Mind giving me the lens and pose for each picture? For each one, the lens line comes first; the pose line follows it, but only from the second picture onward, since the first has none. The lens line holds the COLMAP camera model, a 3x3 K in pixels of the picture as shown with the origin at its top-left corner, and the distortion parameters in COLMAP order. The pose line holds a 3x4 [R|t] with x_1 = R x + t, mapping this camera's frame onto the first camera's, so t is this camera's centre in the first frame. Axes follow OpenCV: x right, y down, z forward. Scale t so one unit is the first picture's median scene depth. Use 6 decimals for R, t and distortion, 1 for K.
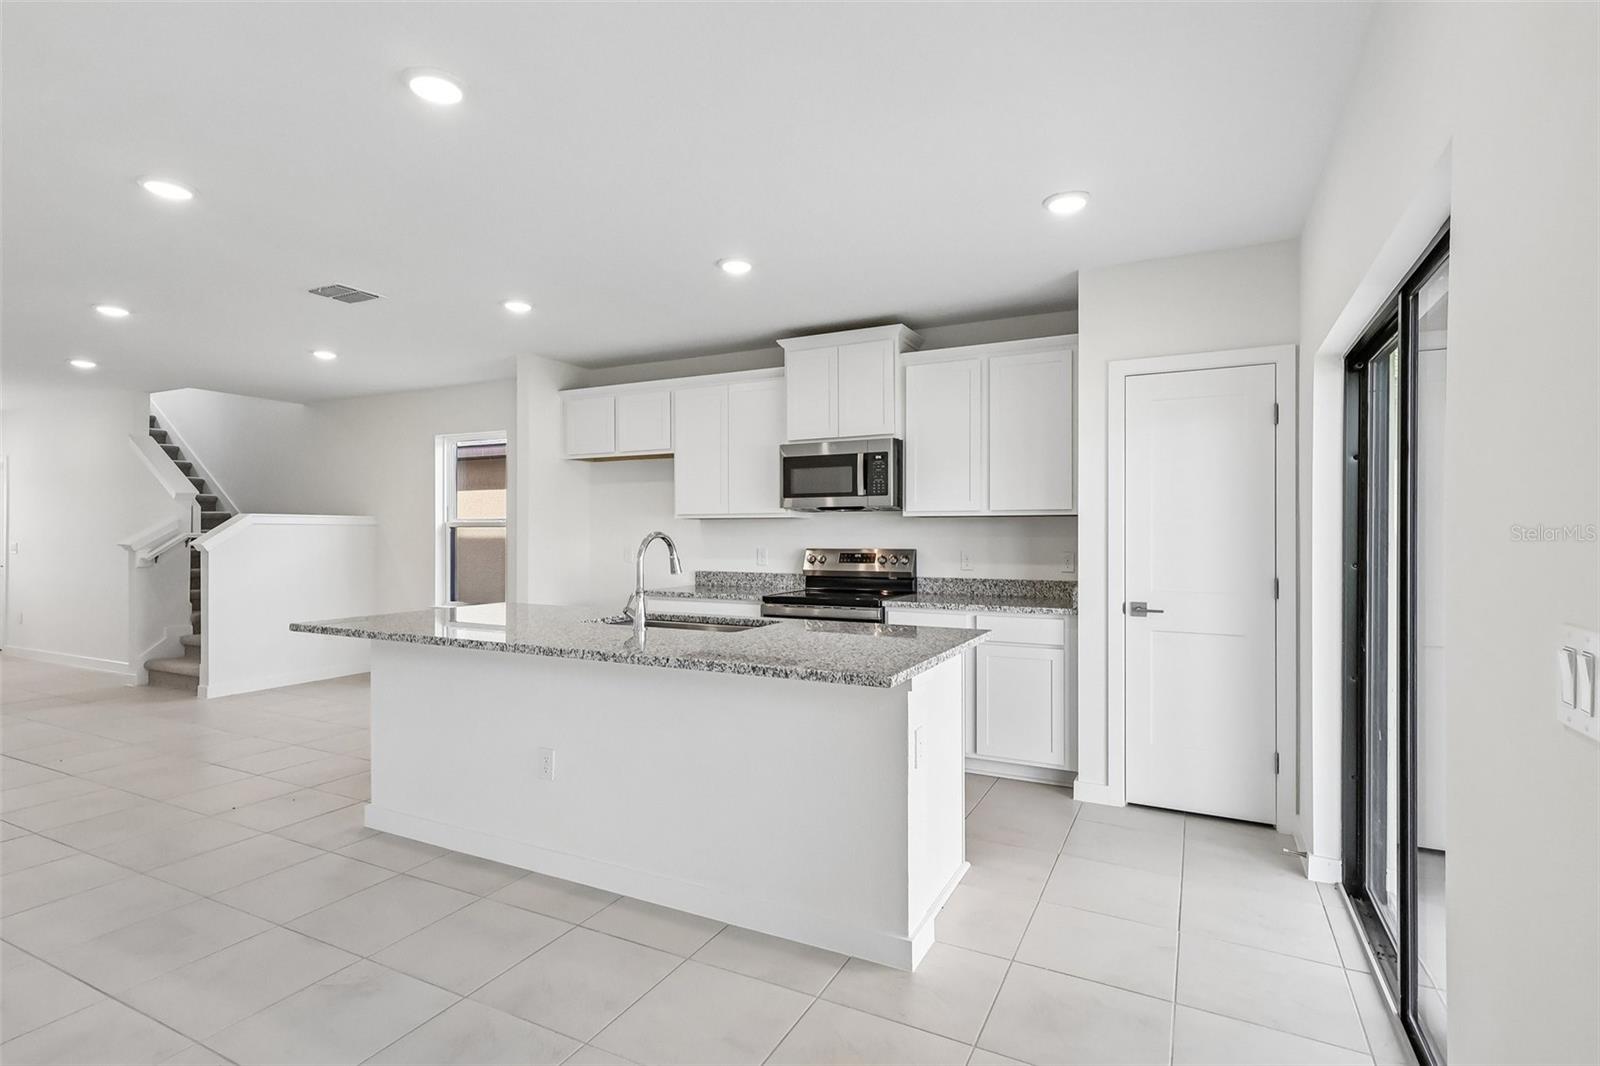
lens RADIAL K [[785.8, 0, 794.3], [0, 785.8, 527.0], [0, 0, 1]] dist [0.014124, 0.000102]
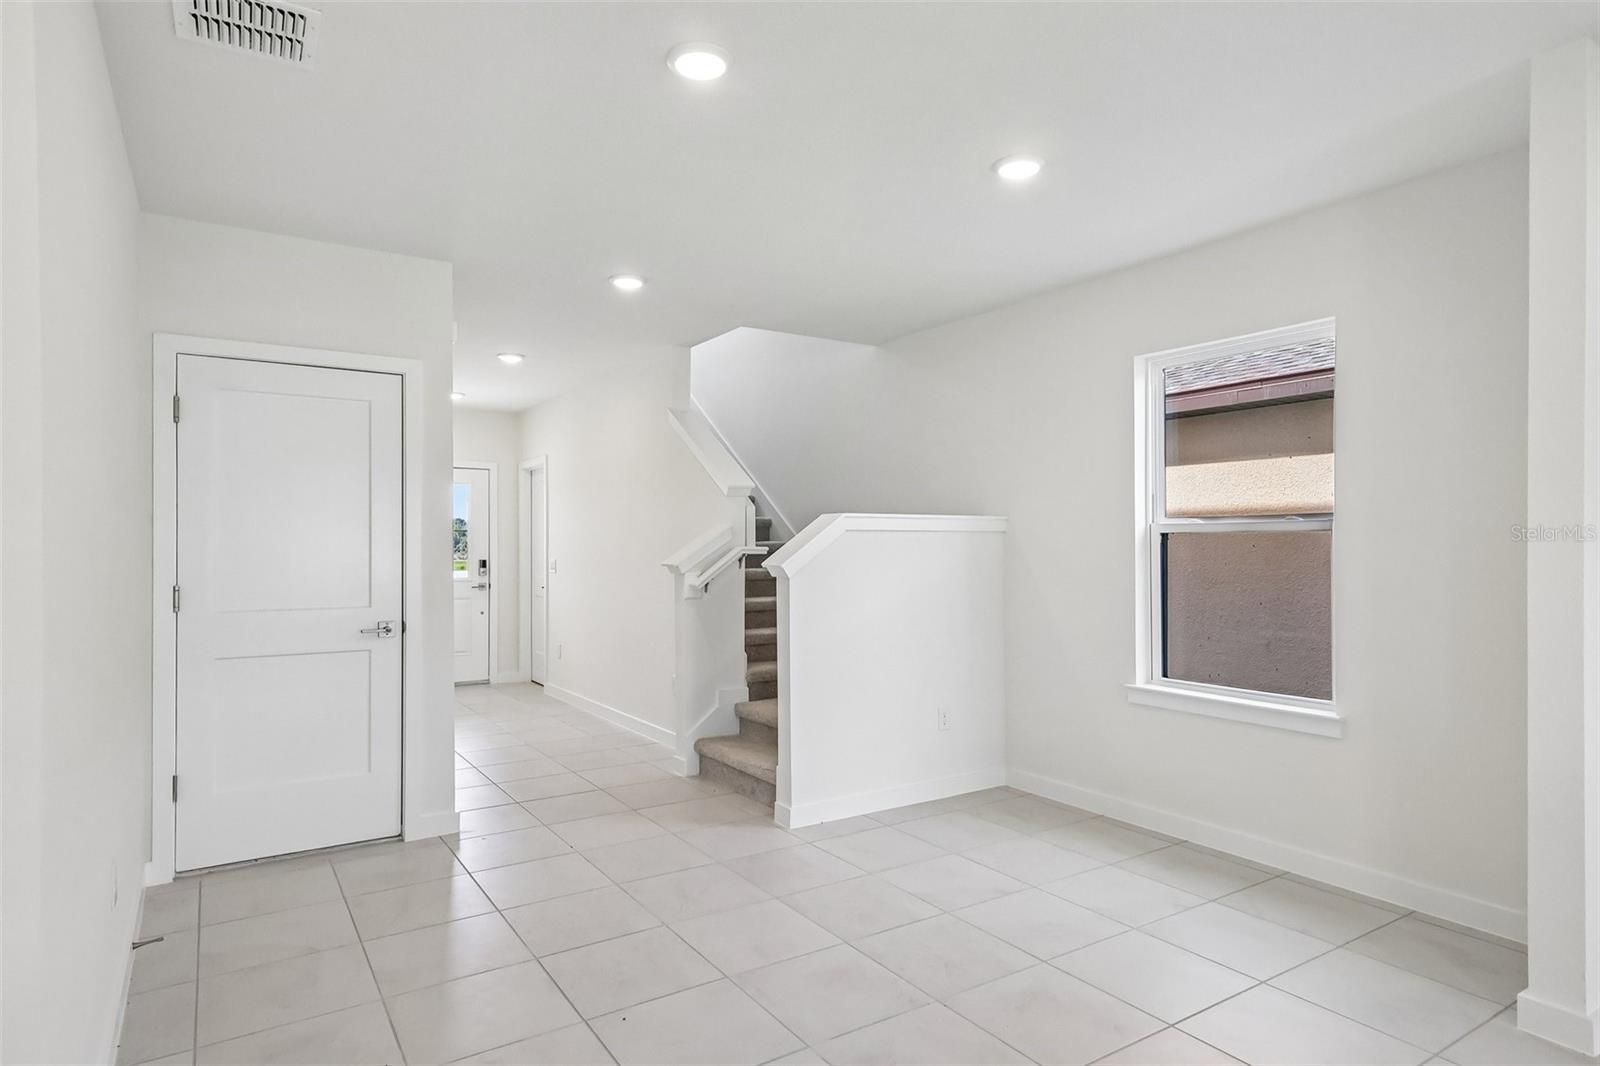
lens RADIAL K [[900.1, 0, 803.7], [0, 900.1, 554.3], [0, 0, 1]] dist [0.017463, 0.000054]
pose [[0.873376, -0.000044, -0.487046, -0.496828], [0.007131, 0.999894, 0.012697, 0.006321], [0.486994, -0.014563, 0.873284, 0.518855]]
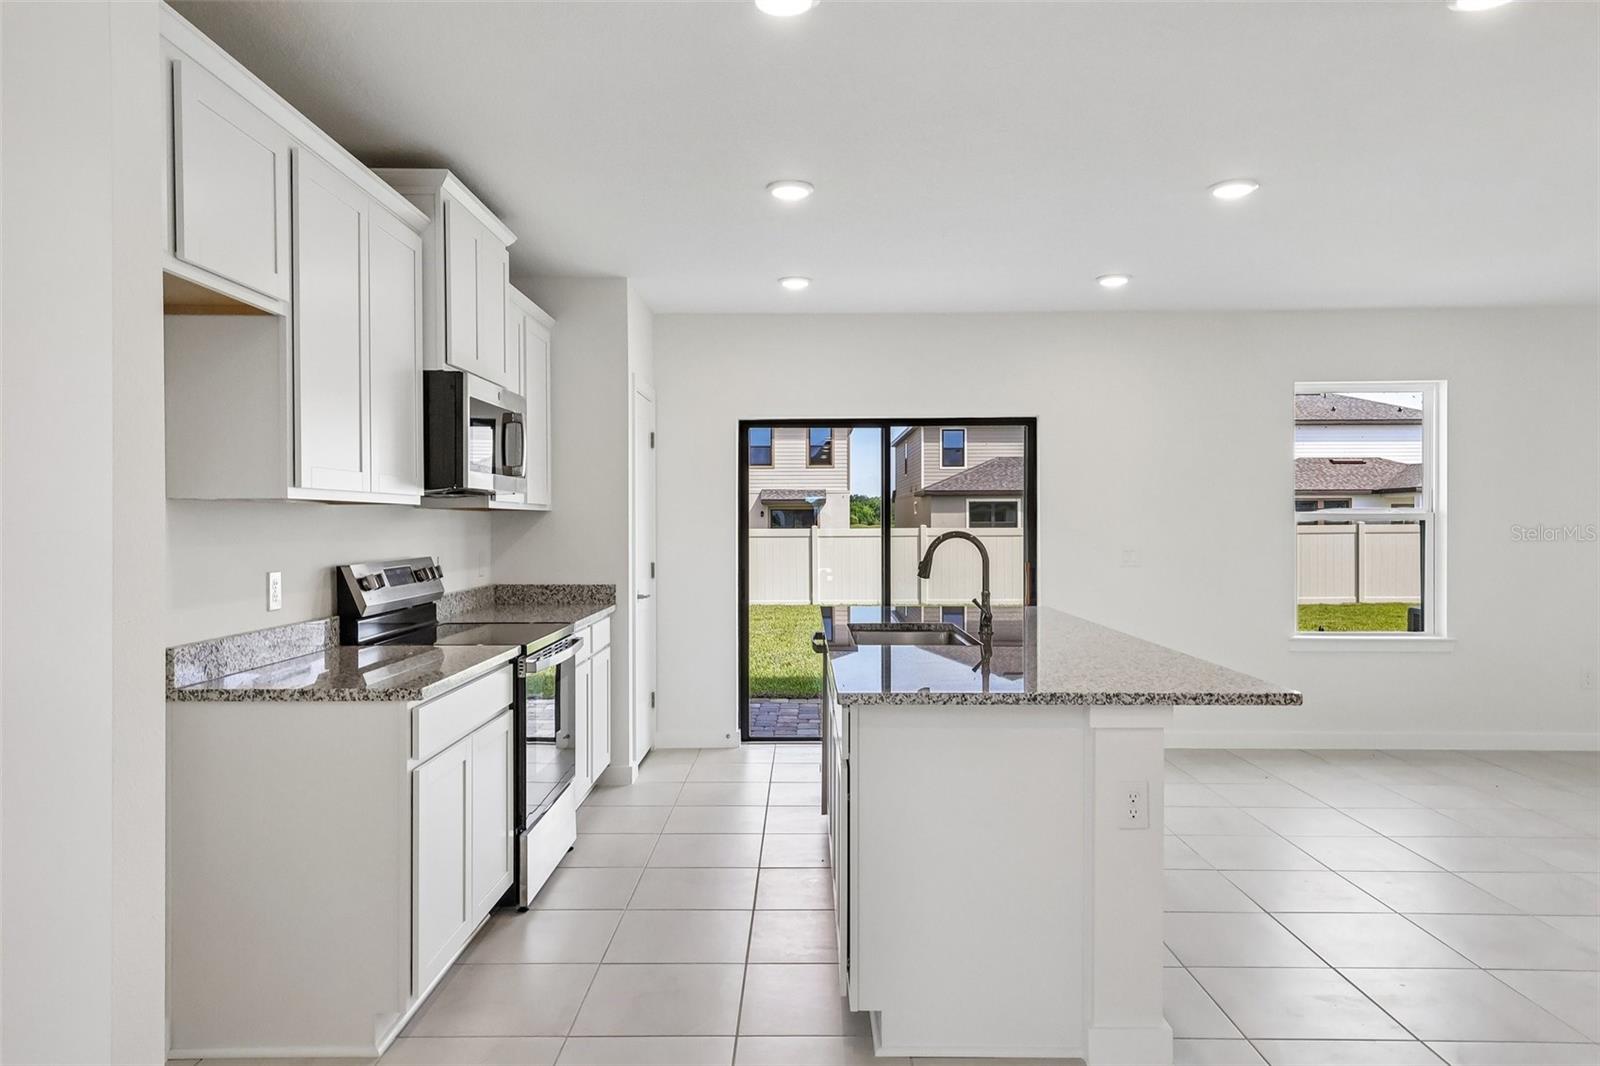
lens RADIAL K [[1051.5, 0, 799.9], [0, 1051.5, 528.5], [0, 0, 1]] dist [0.017643, -0.003178]
pose [[-0.457016, -0.002570, 0.889455, -0.748410], [-0.001747, 0.999996, 0.001991, 0.002208], [-0.889457, -0.000644, -0.457019, 1.089553]]
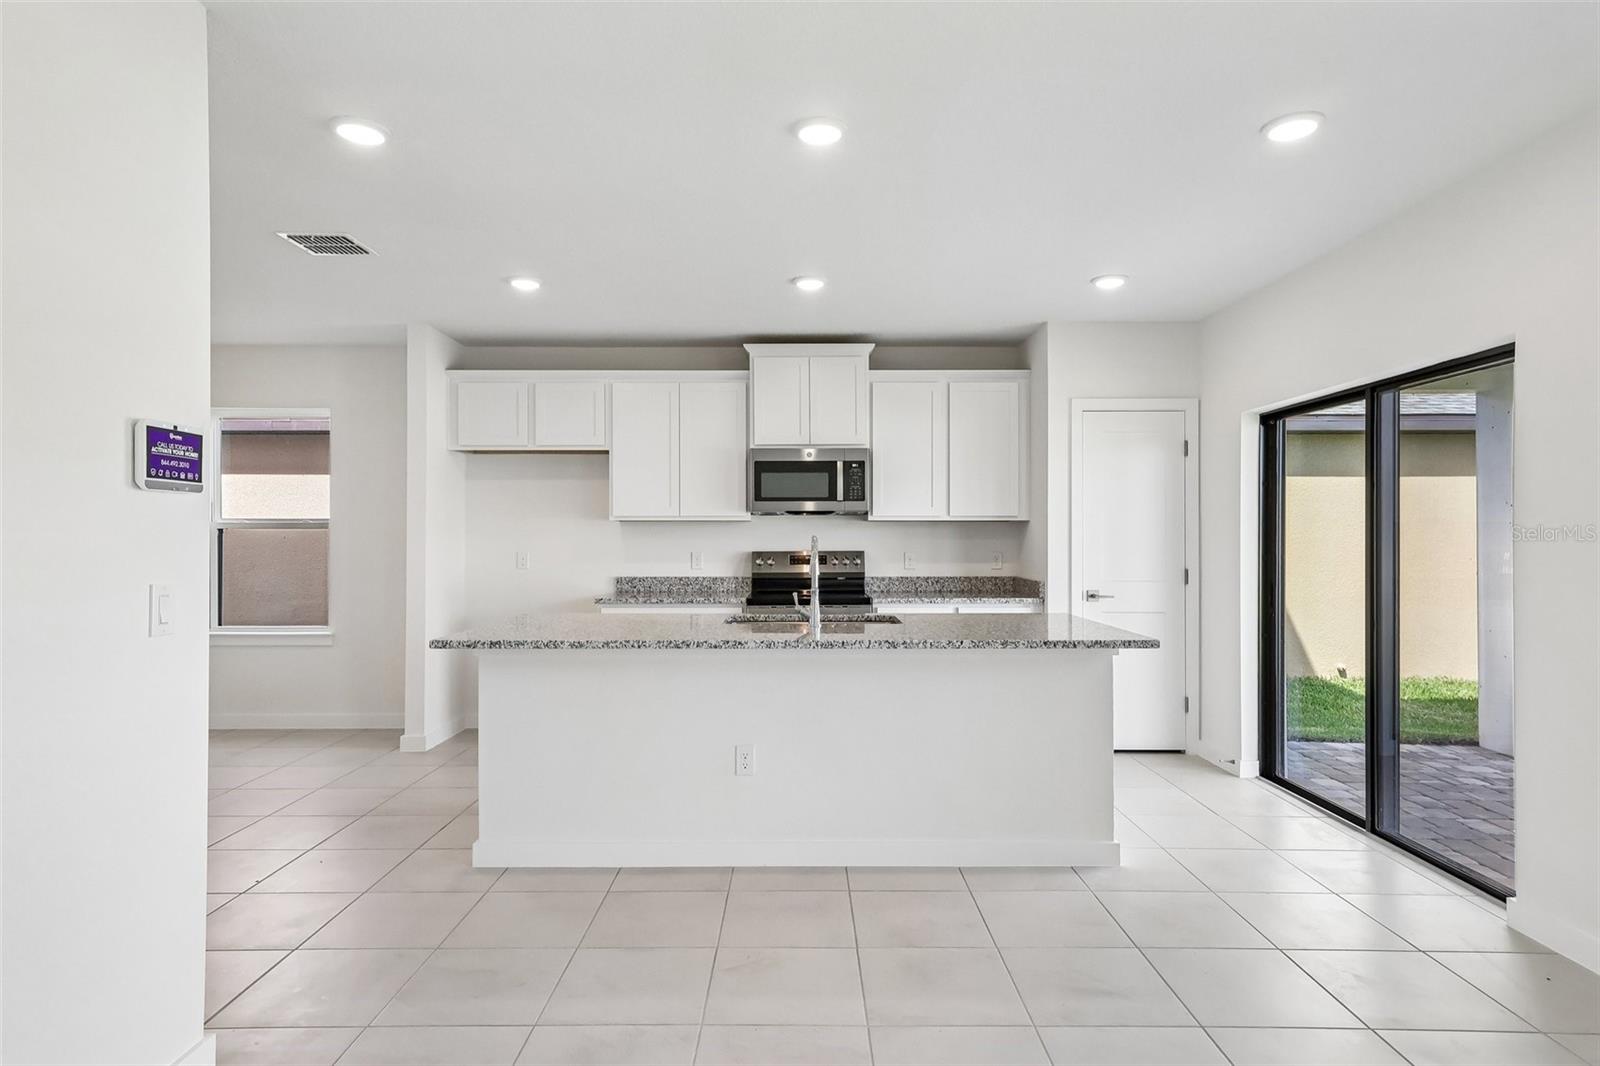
lens RADIAL K [[900.1, 0, 773.4], [0, 900.1, 531.2], [0, 0, 1]] dist [0.017463, 0.000054]
pose [[0.889092, 0.001114, 0.457727, -0.505544], [-0.002151, 0.999996, 0.001745, -0.000621], [-0.457724, -0.002536, 0.889091, -0.039367]]
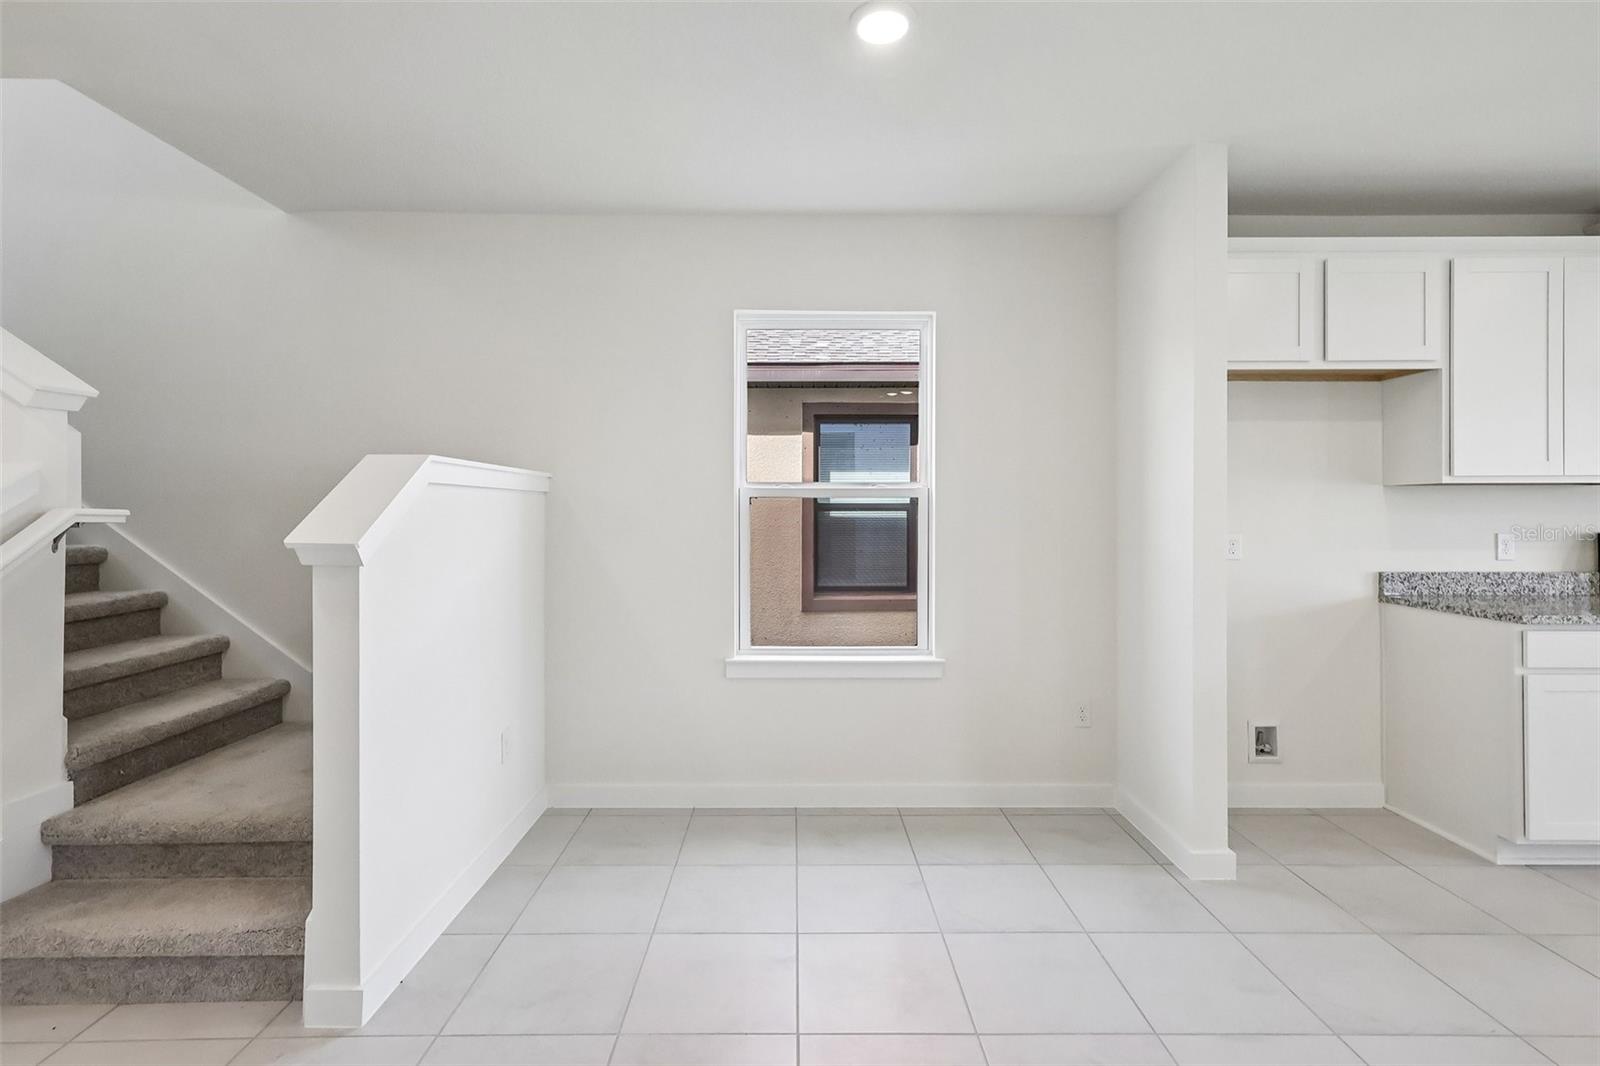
lens RADIAL K [[758.0, 0, 799.2], [0, 758.0, 506.7], [0, 0, 1]] dist [0.014996, 0.000676]
pose [[0.881702, 0.001643, 0.471803, -0.893259], [-0.002108, 0.999998, 0.000457, 0.007840], [-0.471801, -0.001398, 0.881704, 0.784047]]
